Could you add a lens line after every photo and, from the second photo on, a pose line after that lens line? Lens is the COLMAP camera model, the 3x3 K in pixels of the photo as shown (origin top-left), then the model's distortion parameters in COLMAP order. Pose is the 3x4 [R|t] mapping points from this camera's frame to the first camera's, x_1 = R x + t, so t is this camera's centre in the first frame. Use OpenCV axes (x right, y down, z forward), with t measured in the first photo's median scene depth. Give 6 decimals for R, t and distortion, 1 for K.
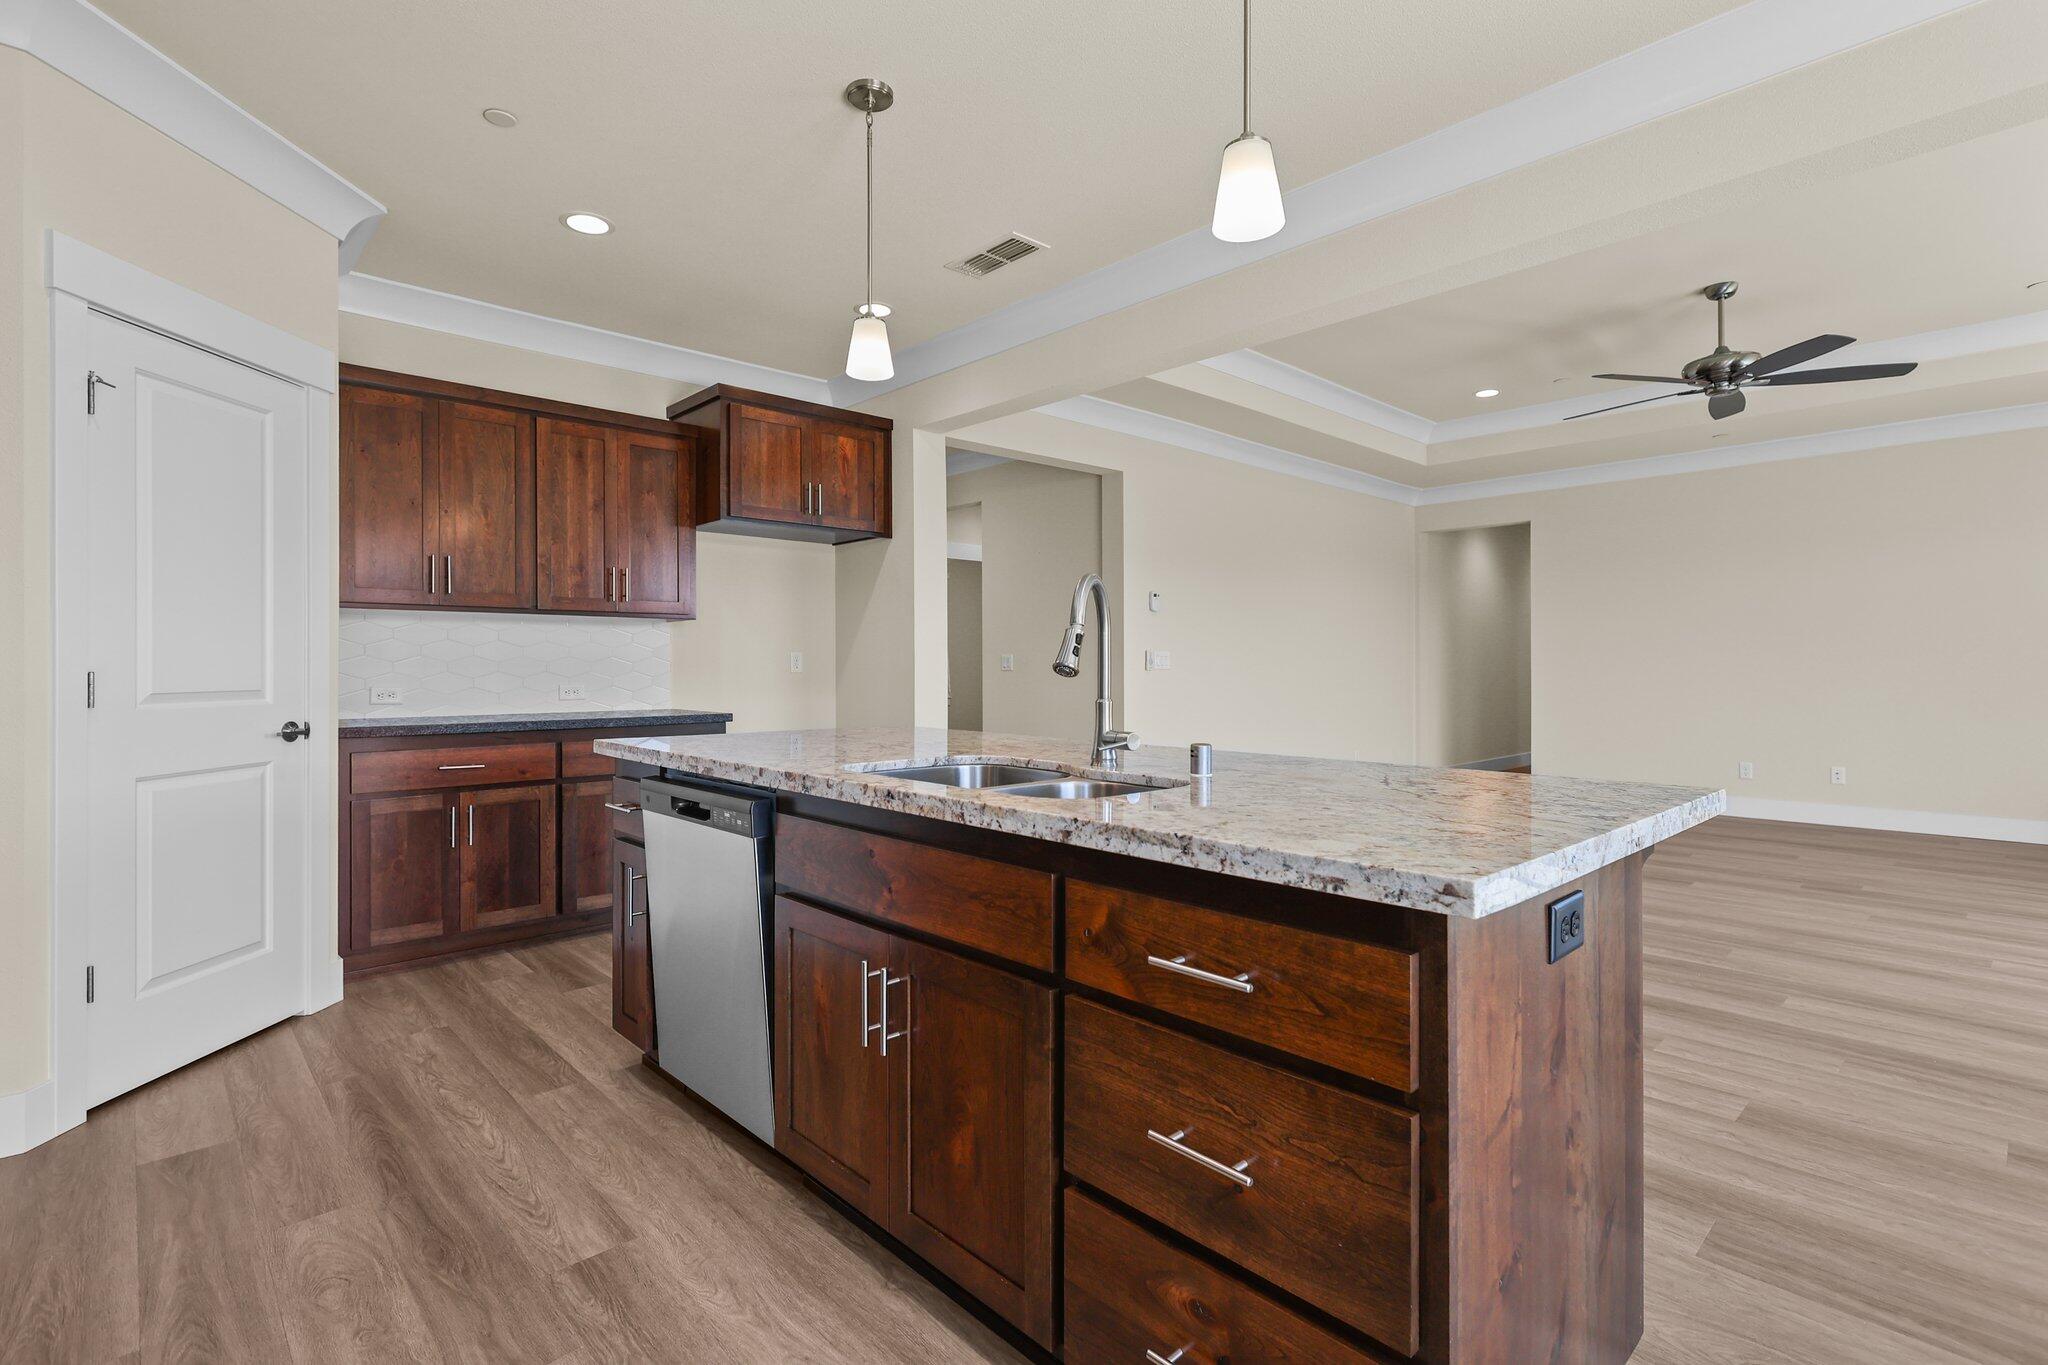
lens RADIAL K [[956.9, 0, 1017.8], [0, 956.9, 668.0], [0, 0, 1]] dist [0.001573, 0.000894]
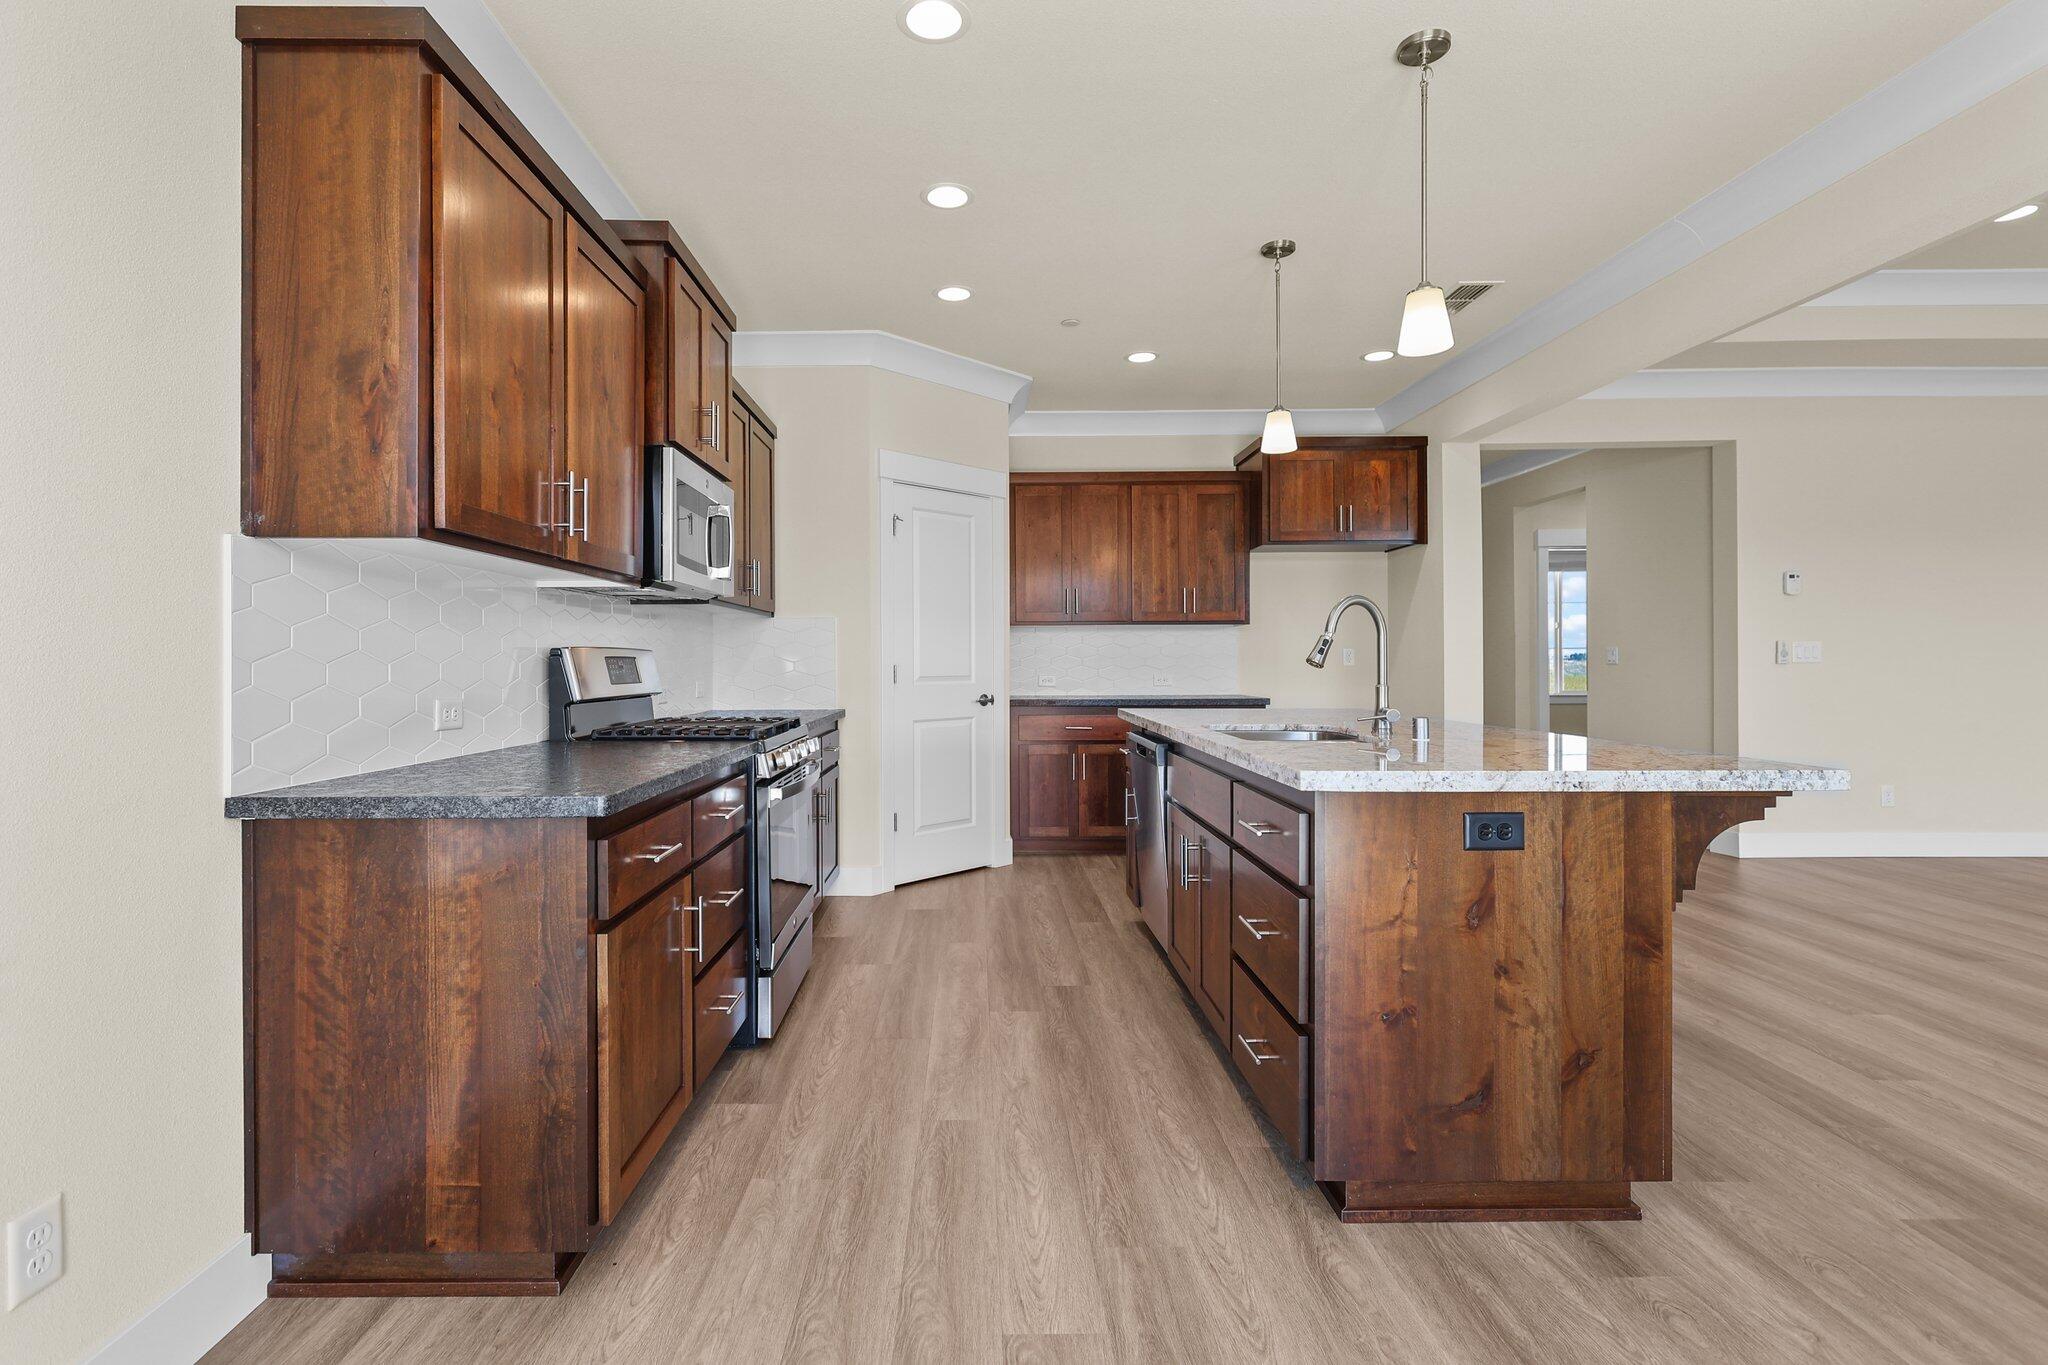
lens RADIAL K [[971.2, 0, 985.8], [0, 971.2, 666.3], [0, 0, 1]] dist [0.003542, 0.000577]
pose [[0.737672, 0.001036, -0.675158, 0.343063], [0.001913, 0.999992, 0.003623, -0.000259], [0.675157, -0.003964, 0.737664, -0.231424]]
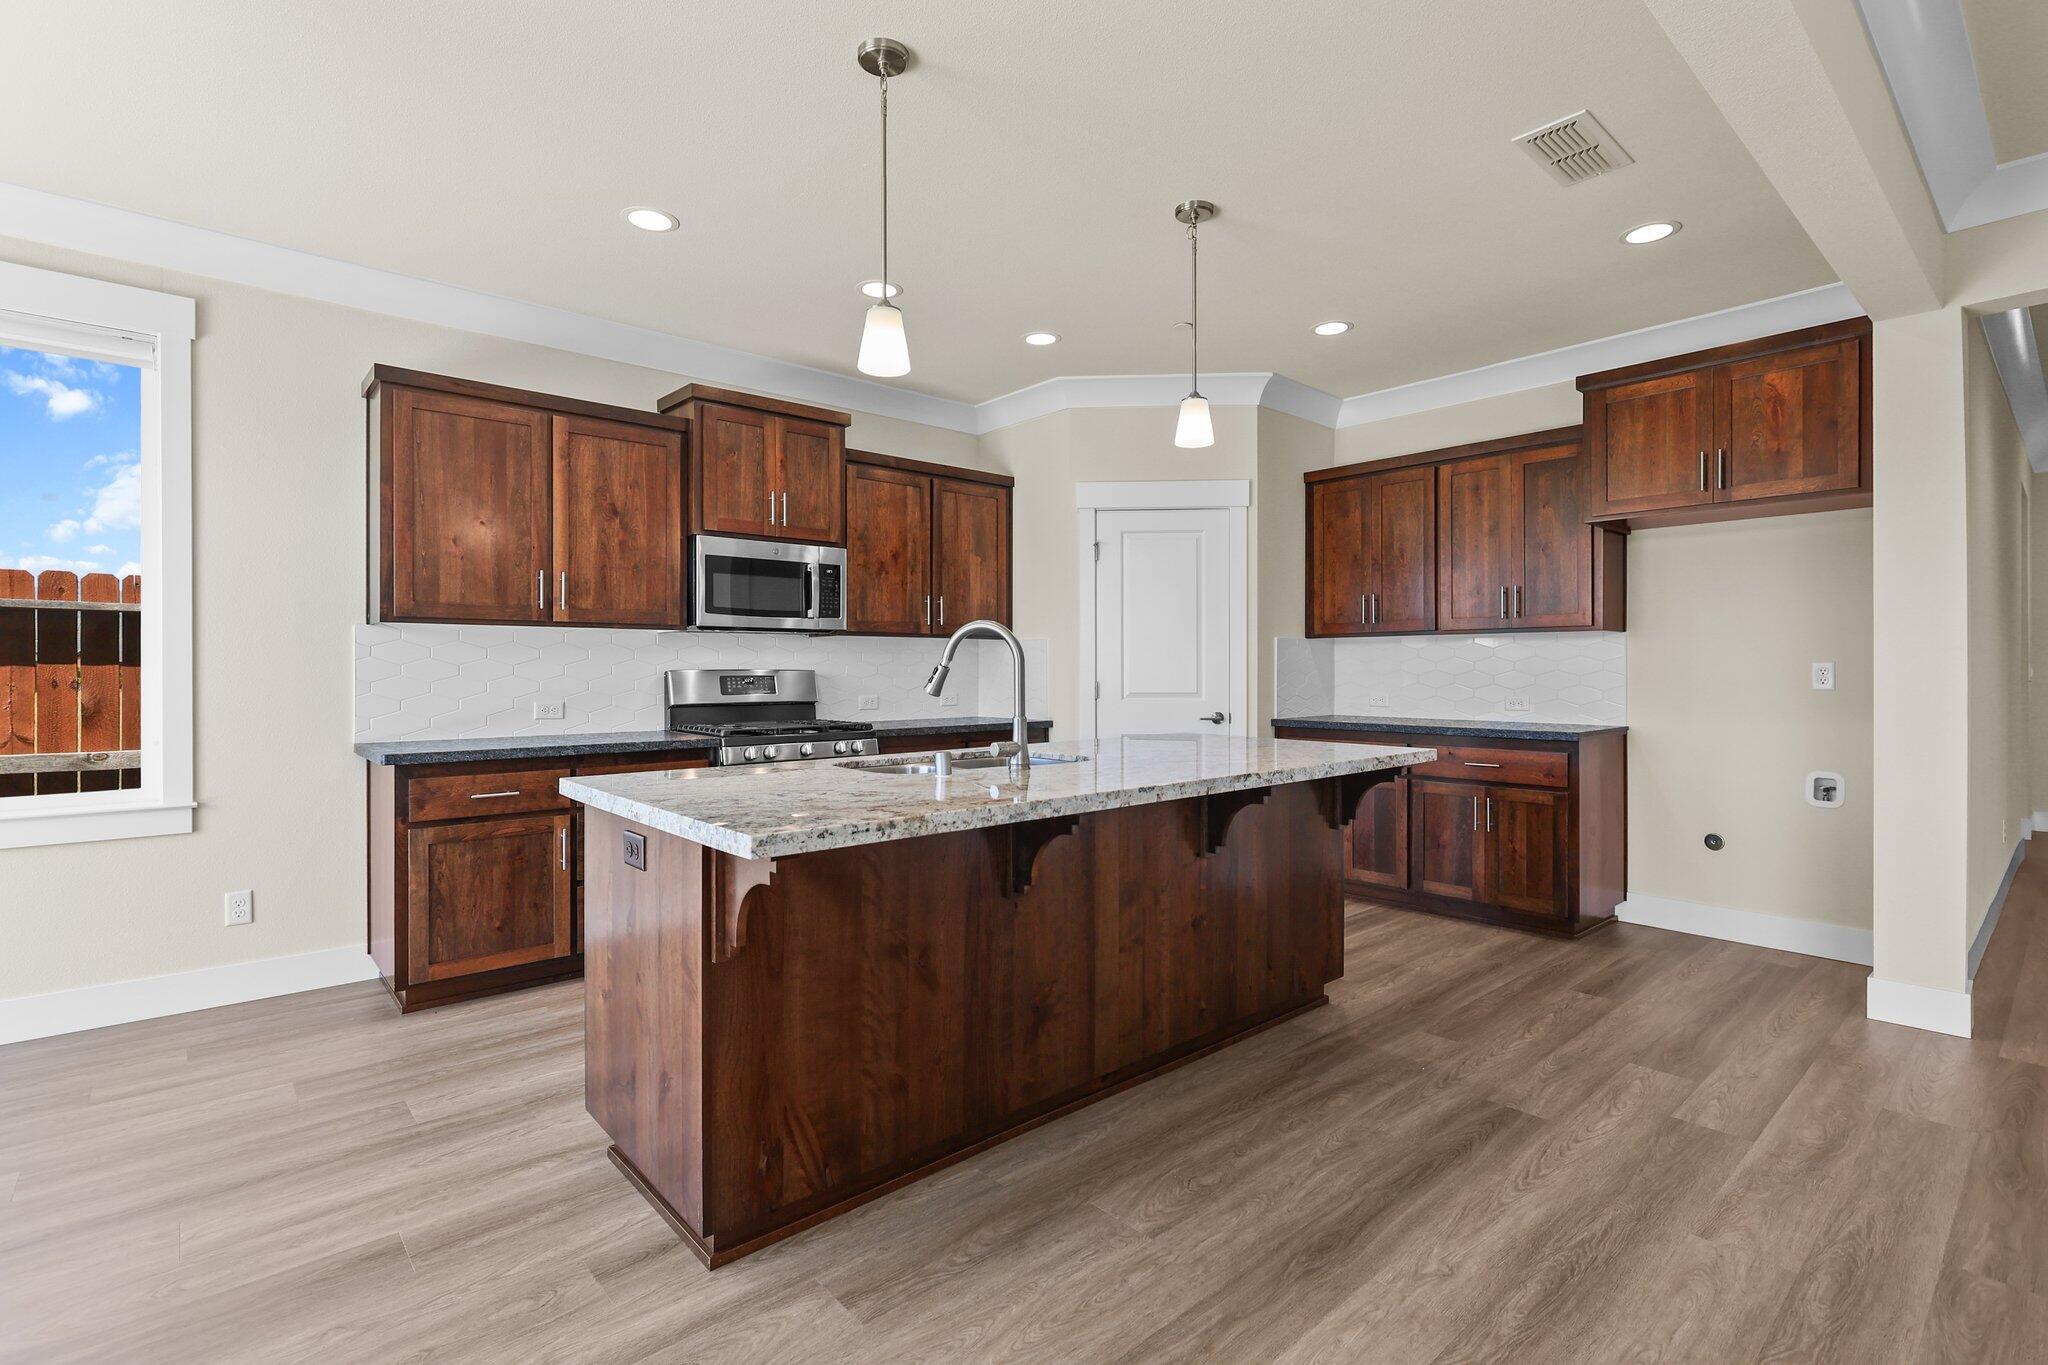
lens RADIAL K [[962.4, 0, 1031.2], [0, 962.4, 667.1], [0, 0, 1]] dist [0.001925, 0.000288]
pose [[-0.019241, -0.001957, -0.999813, 0.755127], [-0.002281, 0.999996, -0.001914, -0.014662], [0.999812, 0.002244, -0.019246, 0.578498]]
